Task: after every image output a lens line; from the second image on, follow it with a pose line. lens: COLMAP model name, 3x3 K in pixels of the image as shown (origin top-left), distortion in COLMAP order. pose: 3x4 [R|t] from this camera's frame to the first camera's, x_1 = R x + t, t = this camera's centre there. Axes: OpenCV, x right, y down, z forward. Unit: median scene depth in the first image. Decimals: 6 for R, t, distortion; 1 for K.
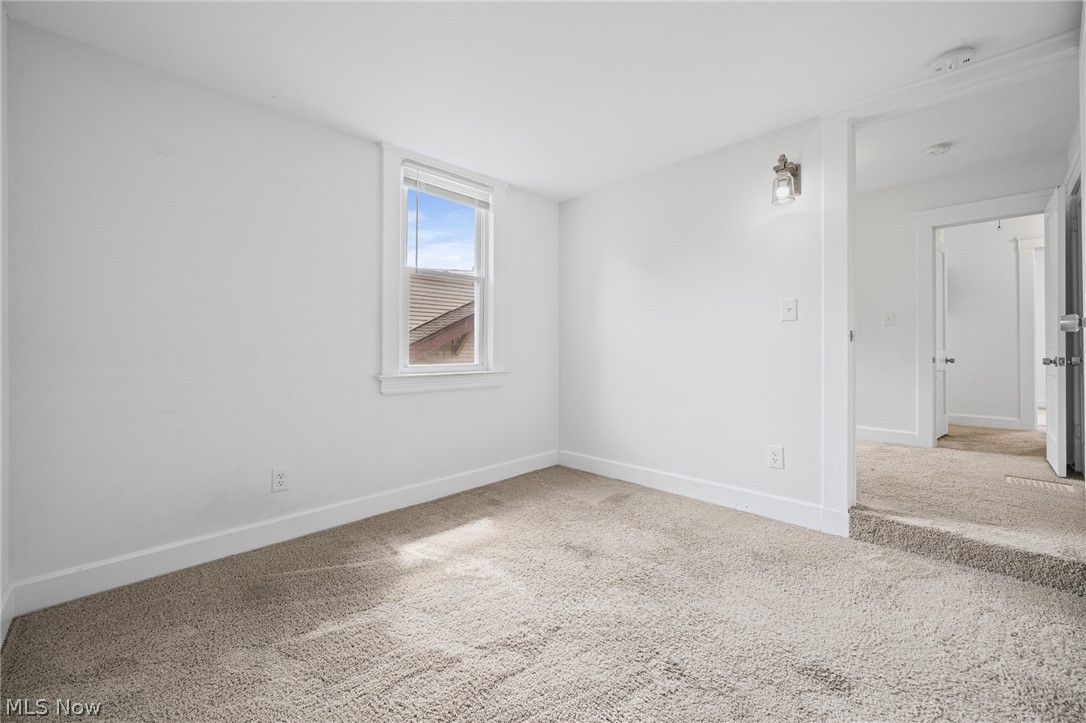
lens RADIAL K [[431.5, 0, 539.5], [0, 431.5, 355.6], [0, 0, 1]] dist [-0.002460, 0.000014]
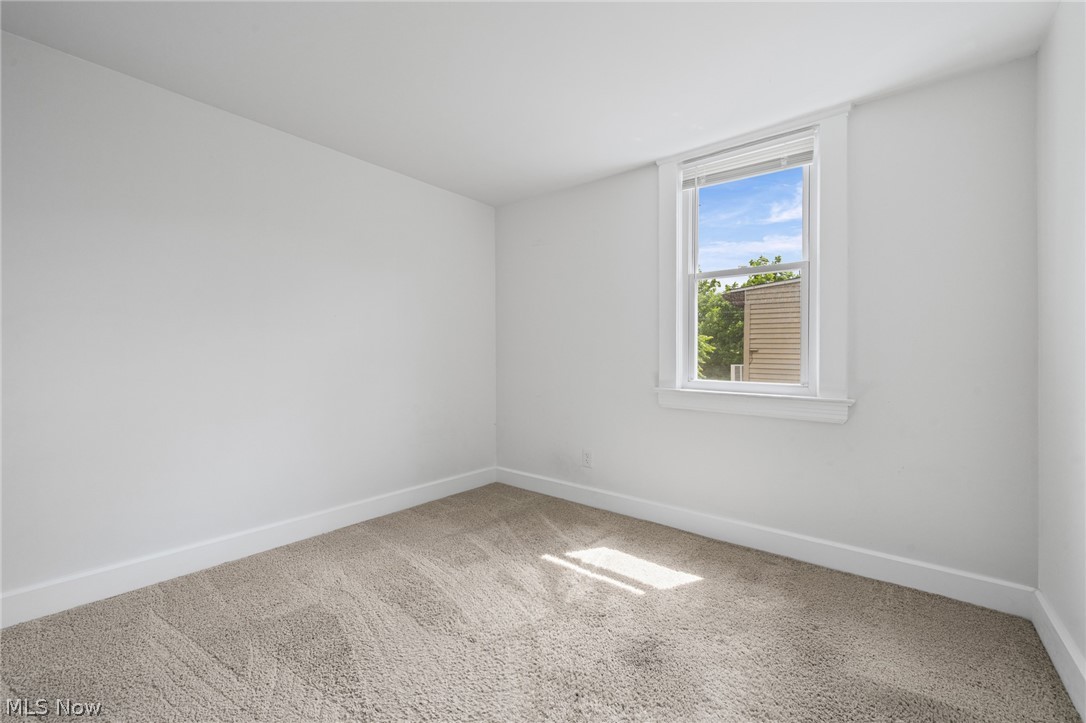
lens RADIAL K [[431.5, 0, 539.5], [0, 431.5, 355.6], [0, 0, 1]] dist [-0.002460, 0.000014]
pose [[0.122519, -0.001434, -0.992465, 0.635009], [-0.026521, 0.999637, -0.004719, -0.016606], [0.992112, 0.026899, 0.122437, 0.616423]]
